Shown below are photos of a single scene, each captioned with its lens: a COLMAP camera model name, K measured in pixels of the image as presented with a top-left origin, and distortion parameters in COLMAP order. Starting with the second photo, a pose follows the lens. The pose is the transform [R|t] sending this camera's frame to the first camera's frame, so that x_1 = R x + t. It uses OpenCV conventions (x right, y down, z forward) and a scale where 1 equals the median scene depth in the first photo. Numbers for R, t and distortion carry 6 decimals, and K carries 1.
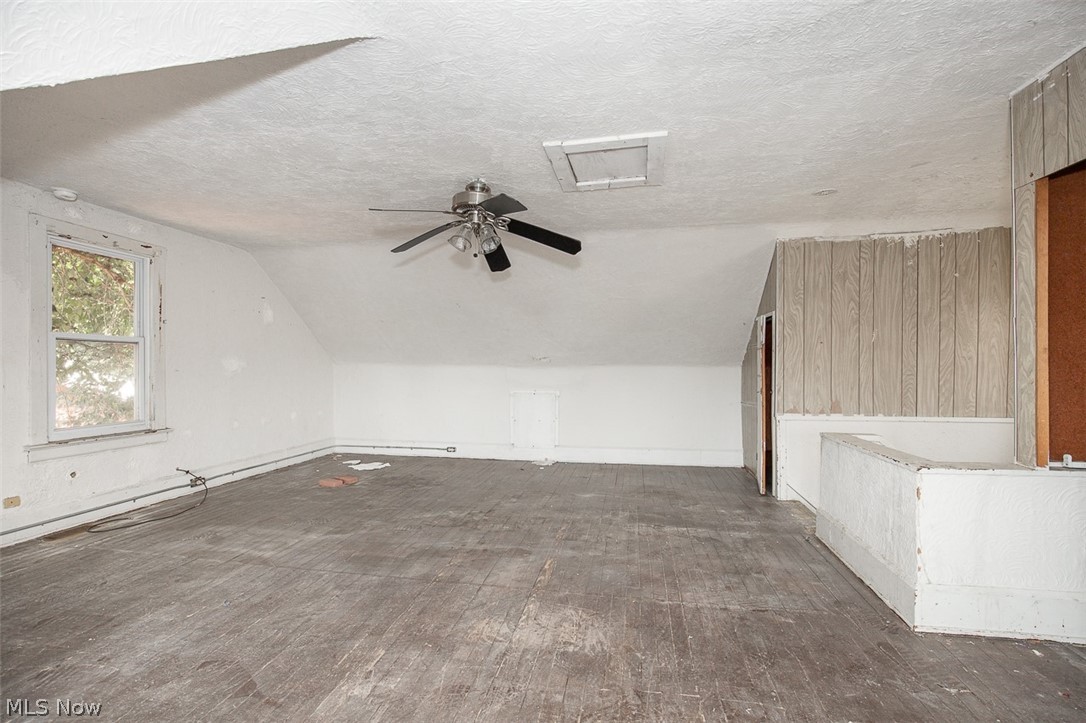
lens RADIAL K [[500.5, 0, 541.7], [0, 500.5, 364.2], [0, 0, 1]] dist [-0.014805, 0.002563]
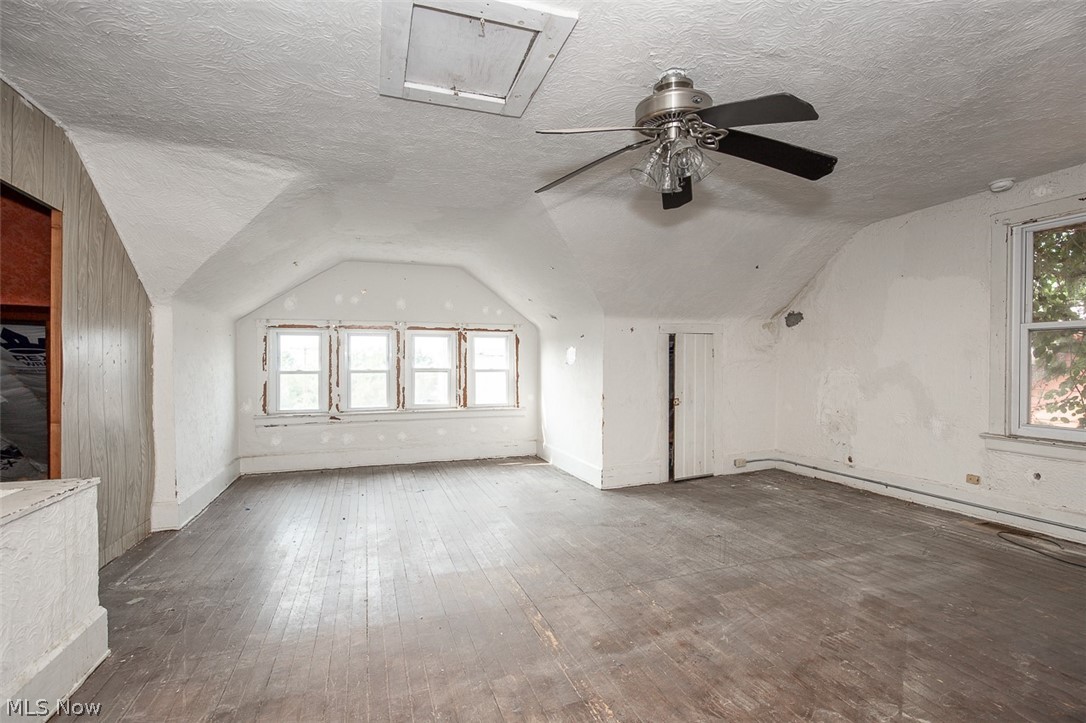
lens RADIAL K [[500.5, 0, 543.1], [0, 500.5, 367.2], [0, 0, 1]] dist [-0.014805, 0.002563]
pose [[-0.865334, 0.008448, -0.501125, 0.349602], [0.008417, 0.999962, 0.002323, 0.010955], [0.501125, -0.002208, -0.865372, 1.493220]]
